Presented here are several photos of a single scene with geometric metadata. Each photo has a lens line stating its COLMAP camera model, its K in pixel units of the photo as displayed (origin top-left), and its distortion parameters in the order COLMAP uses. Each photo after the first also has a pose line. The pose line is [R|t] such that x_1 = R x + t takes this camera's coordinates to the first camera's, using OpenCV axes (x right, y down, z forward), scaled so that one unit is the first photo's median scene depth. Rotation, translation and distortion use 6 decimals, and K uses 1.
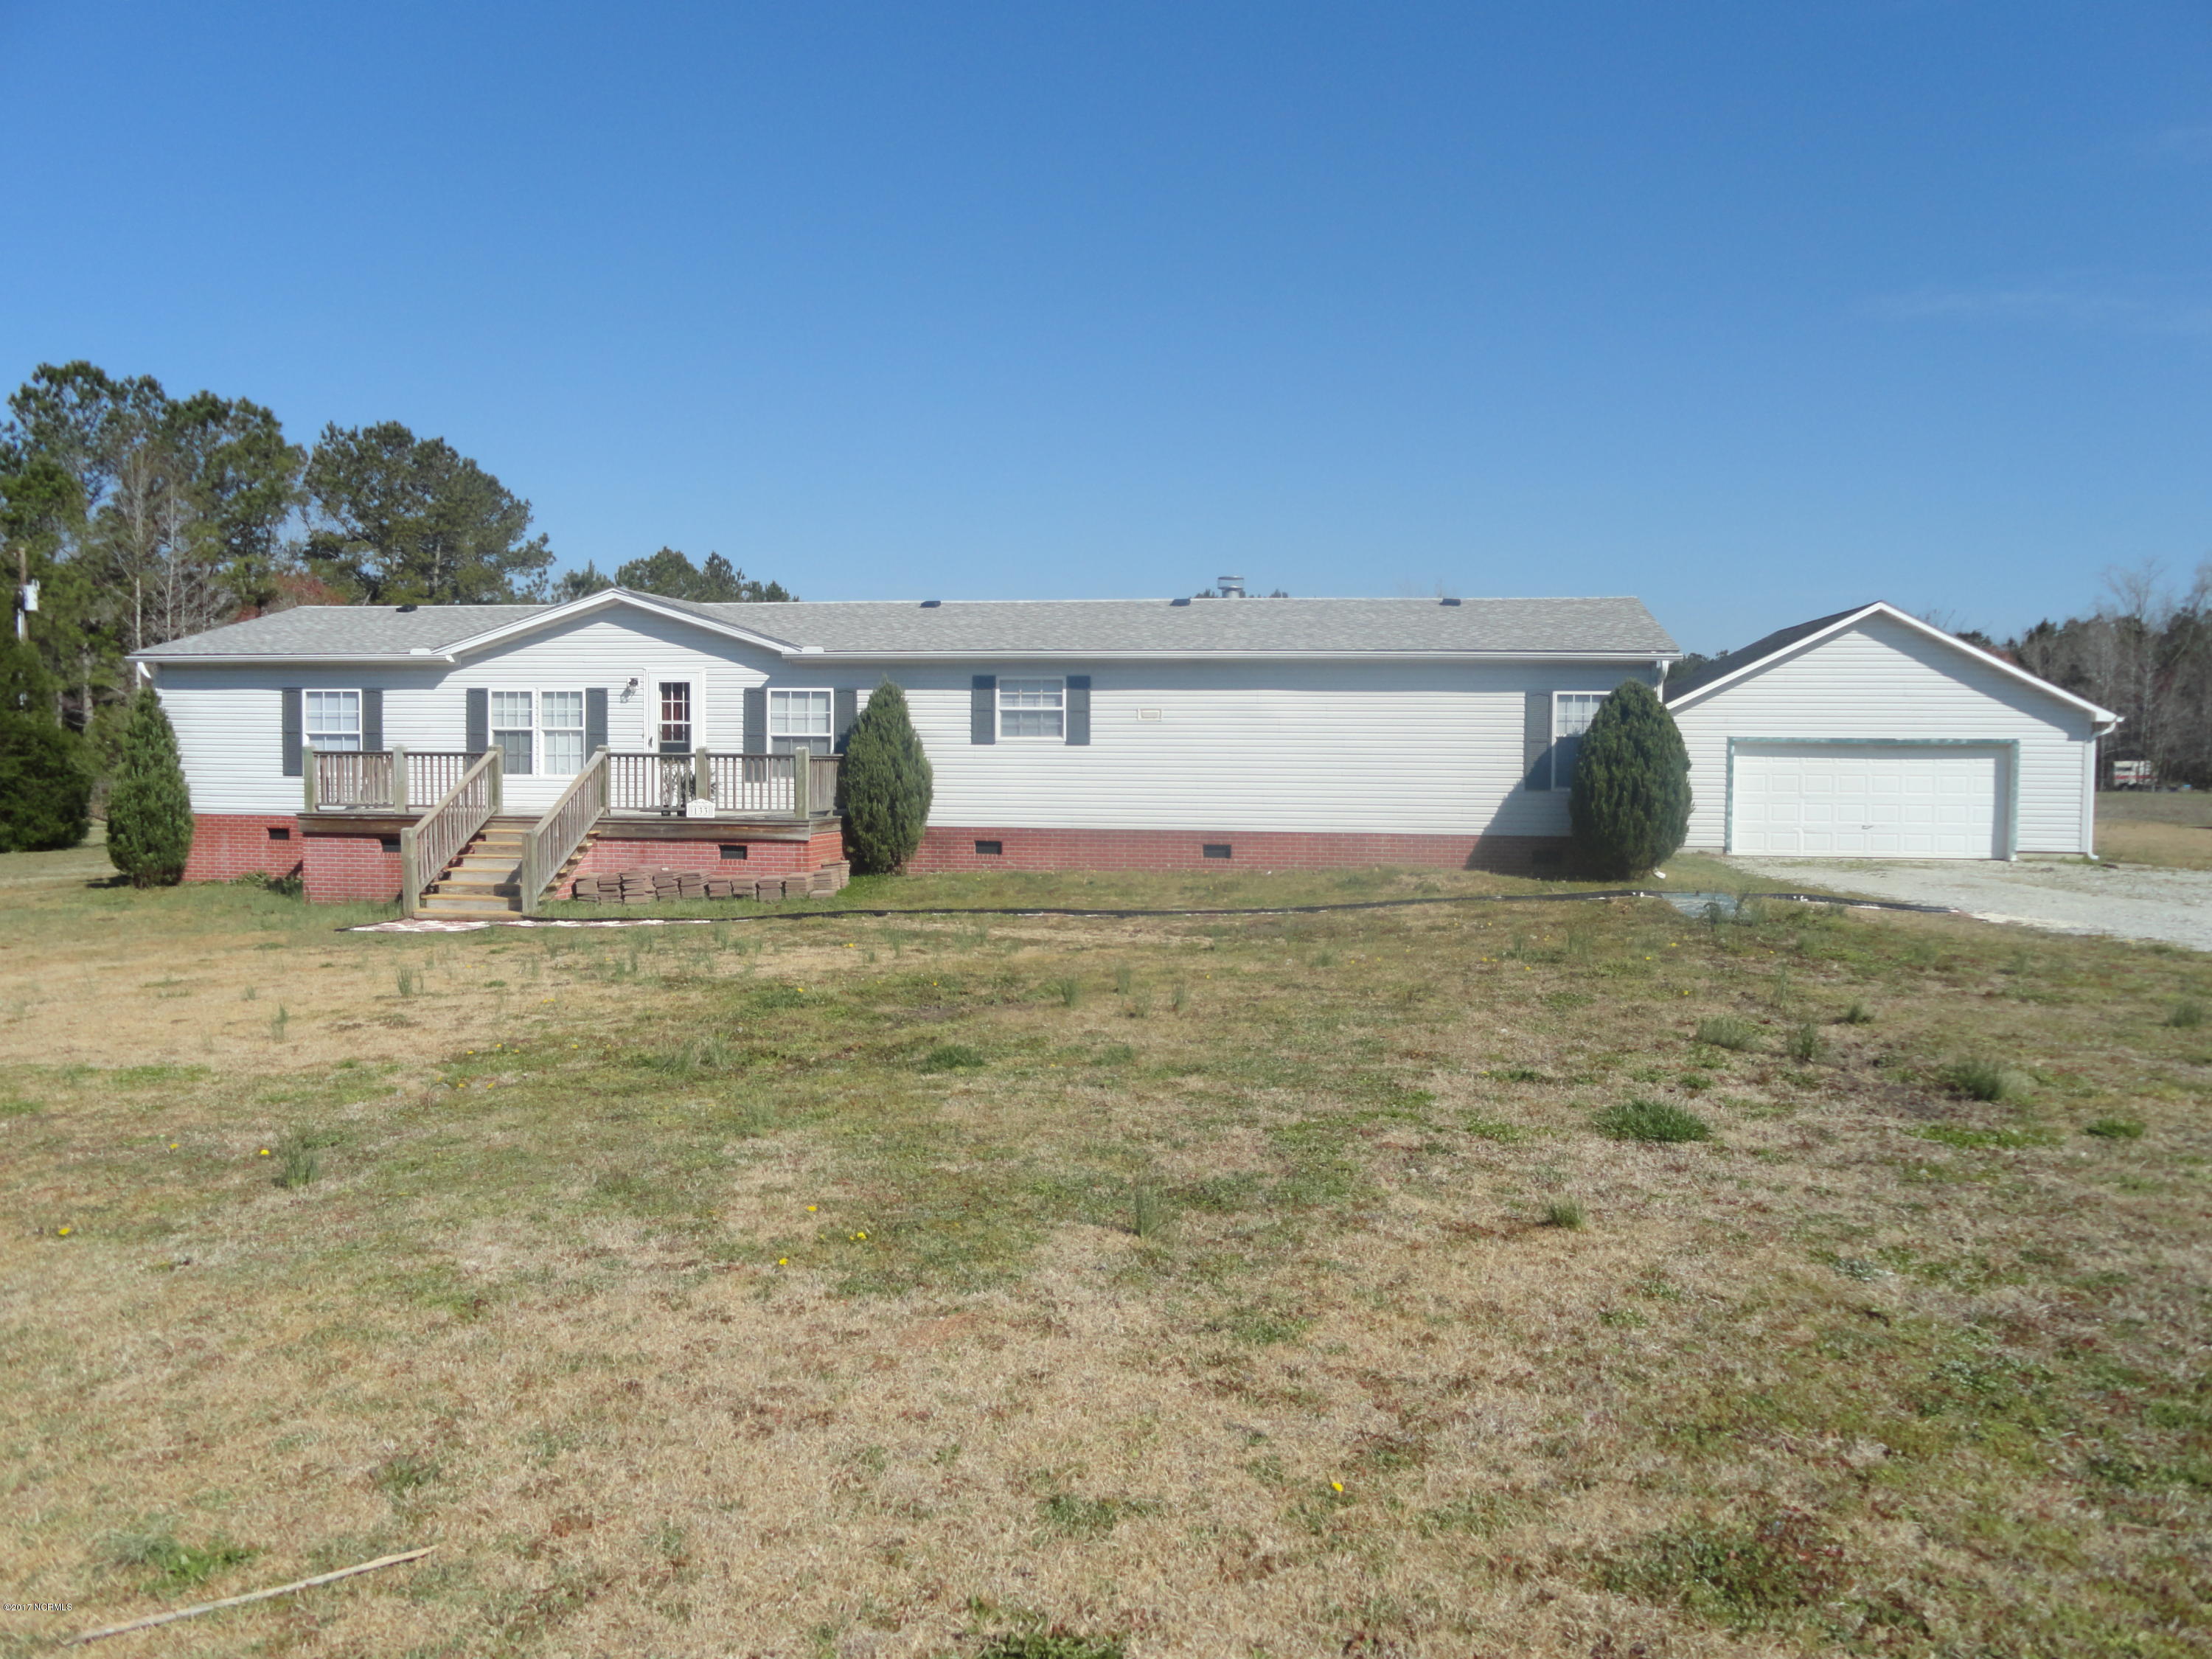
lens RADIAL K [[1661.8, 0, 1109.0], [0, 1661.8, 836.2], [0, 0, 1]] dist [-0.026153, -0.004357]
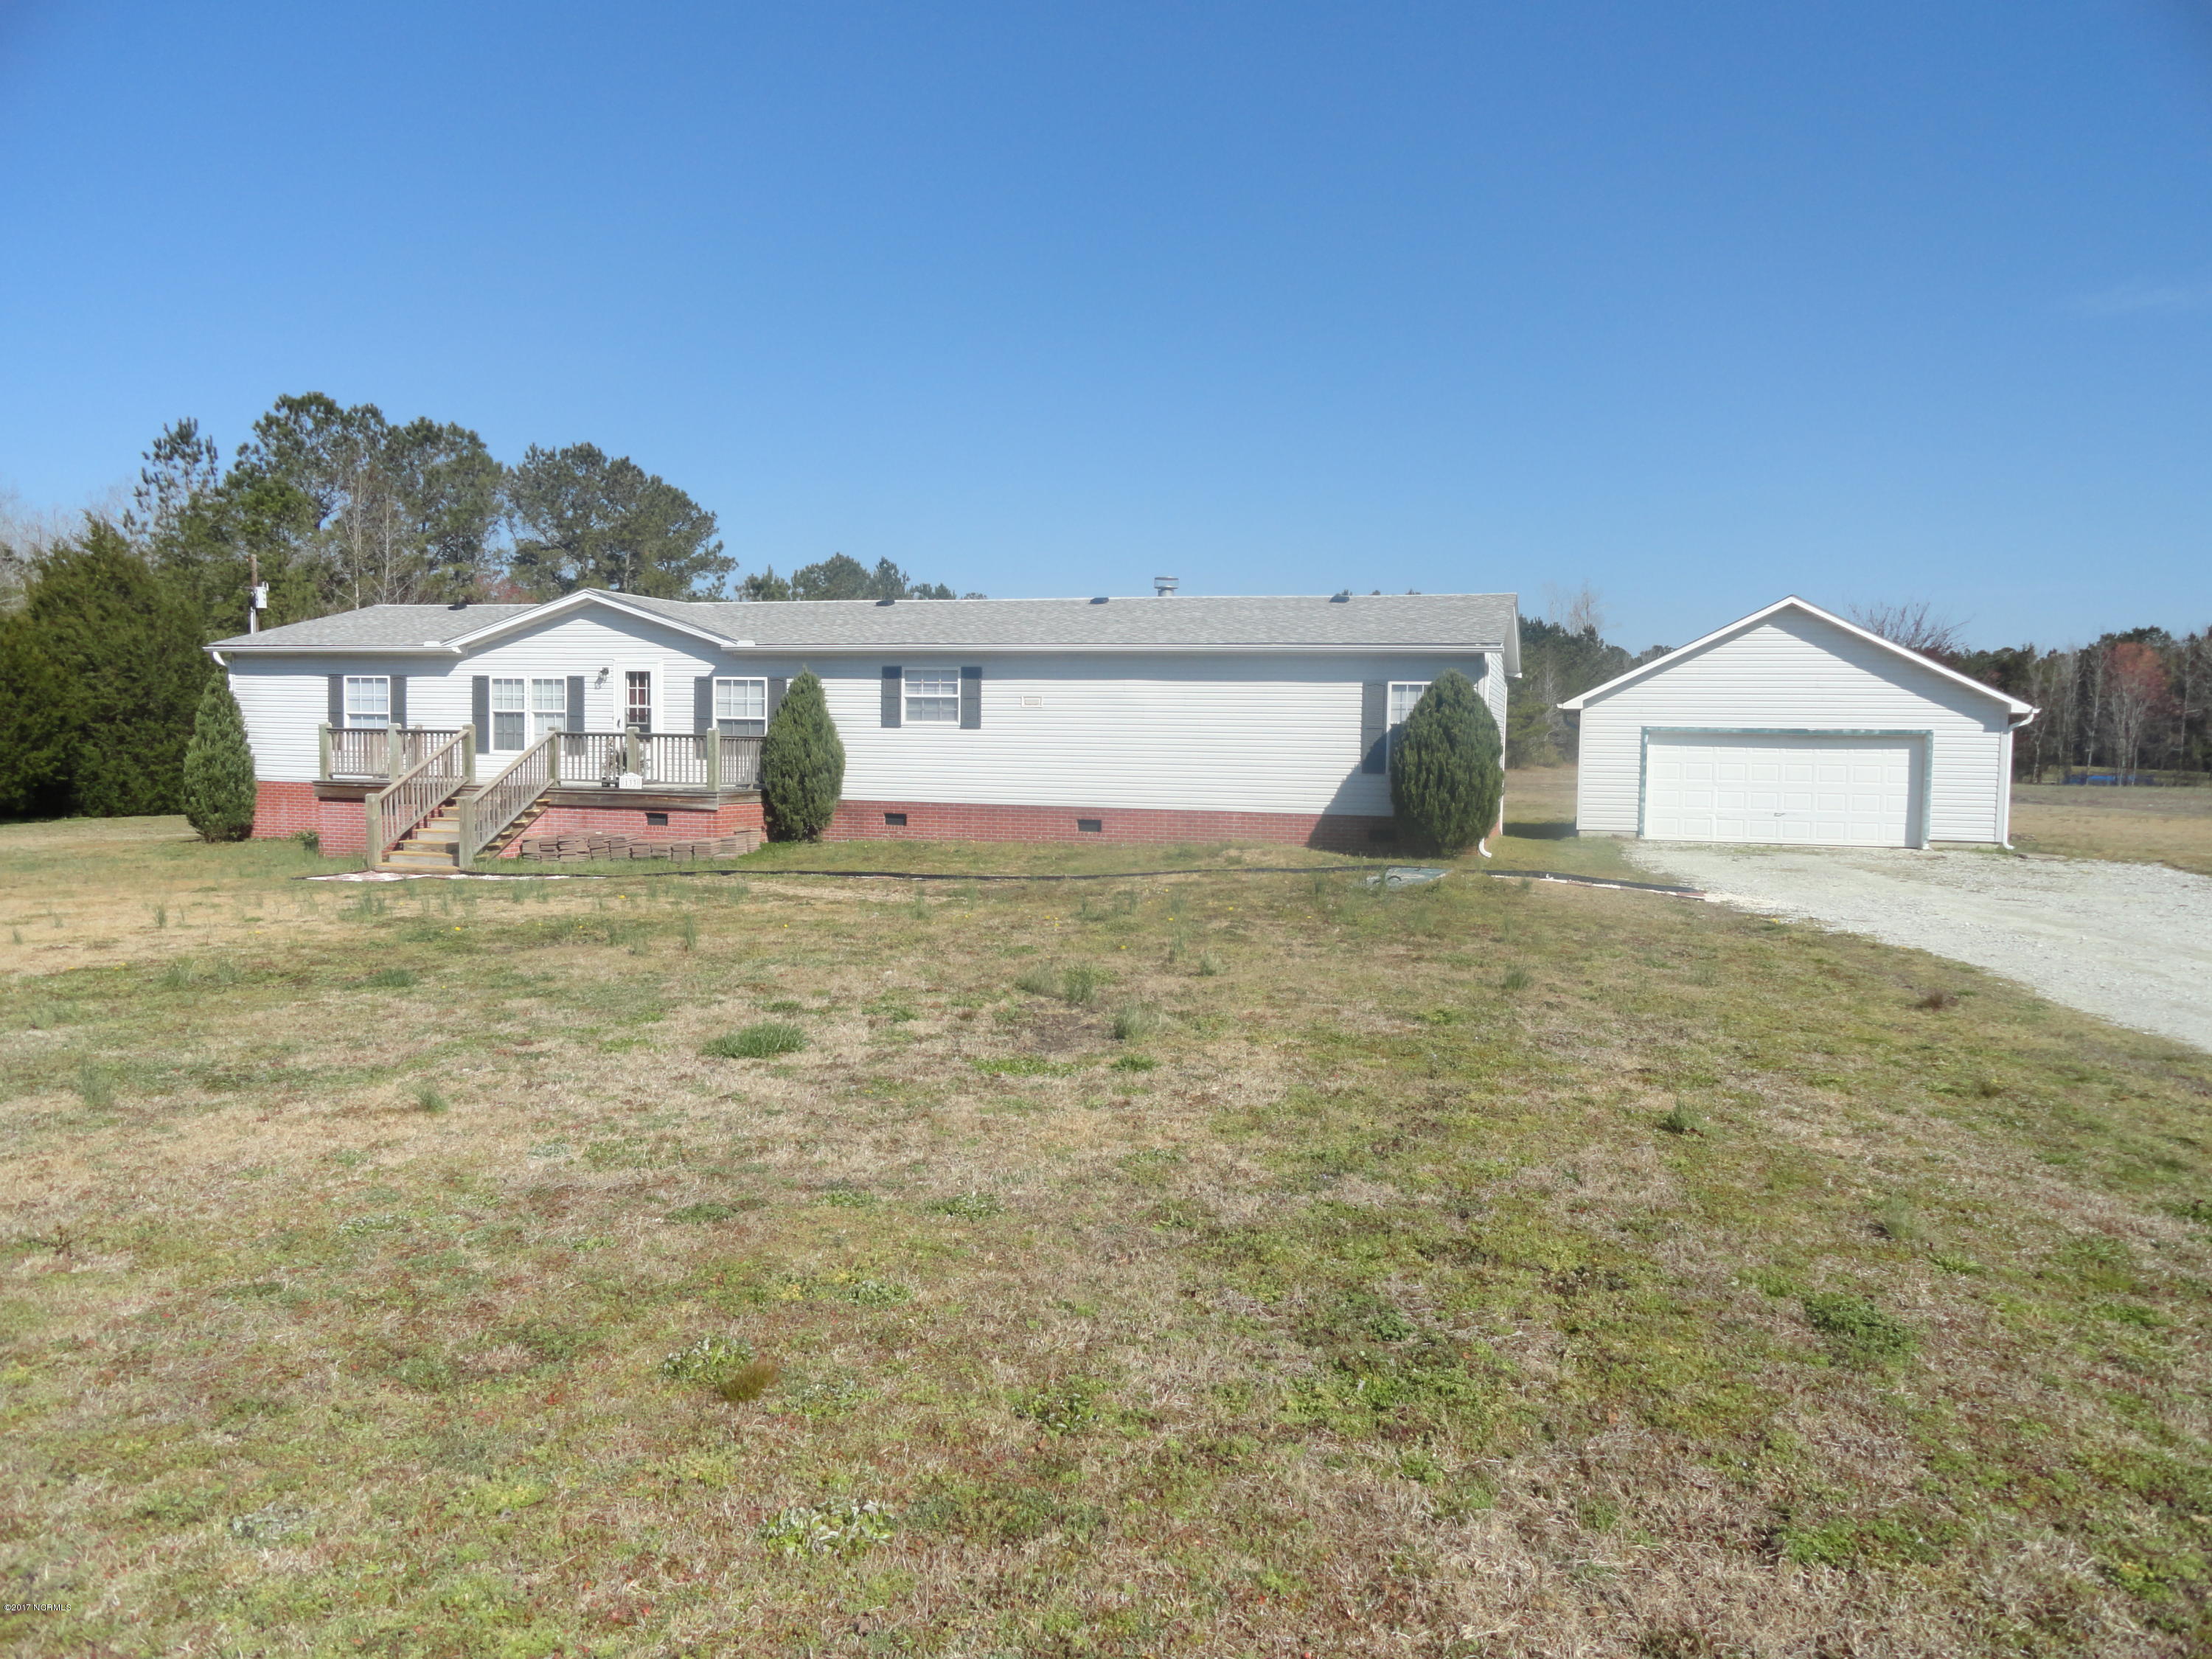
lens RADIAL K [[1529.5, 0, 1109.3], [0, 1529.5, 834.7], [0, 0, 1]] dist [0.003871, 0.003307]
pose [[0.991632, 0.016521, -0.128034, 0.192878], [-0.015117, 0.999815, 0.011932, 0.002589], [0.128207, -0.009897, 0.991698, -0.009331]]
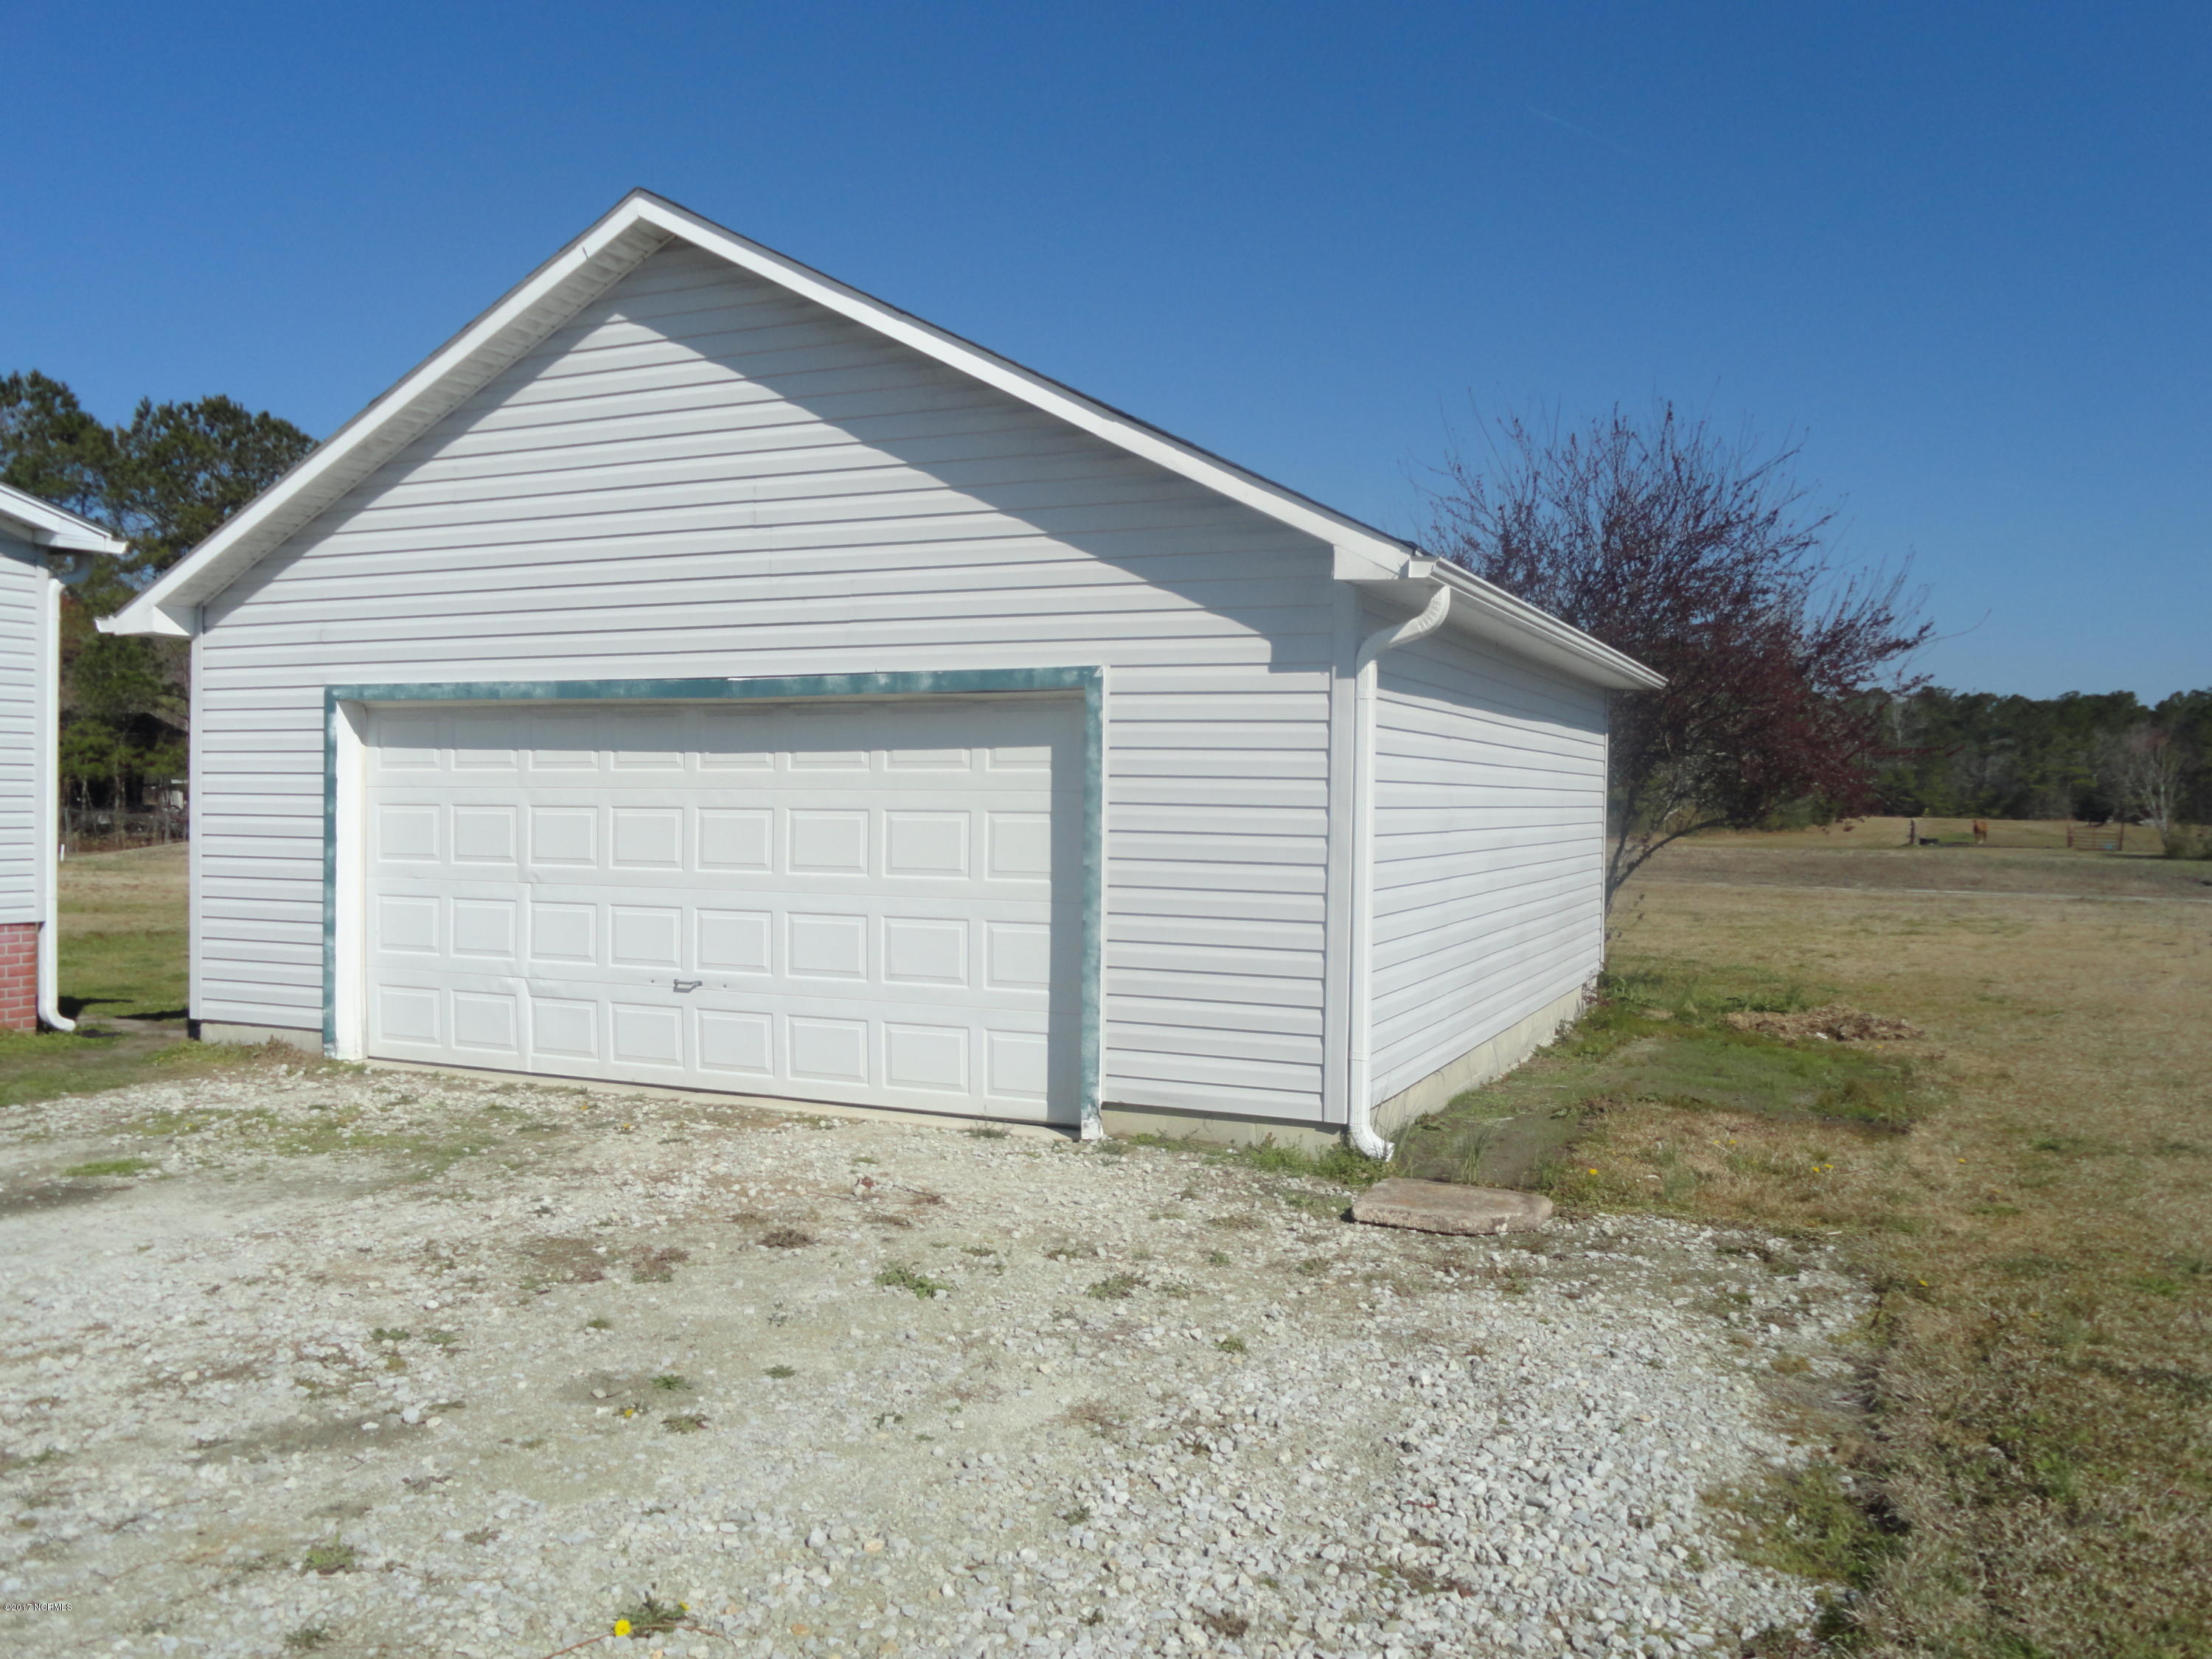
lens RADIAL K [[1754.9, 0, 1102.0], [0, 1754.9, 844.6], [0, 0, 1]] dist [-0.026550, 0.008131]
pose [[0.964041, 0.012420, -0.265464, 0.716028], [-0.020173, 0.999445, -0.026501, -0.027623], [0.264988, 0.030903, 0.963756, 0.843371]]
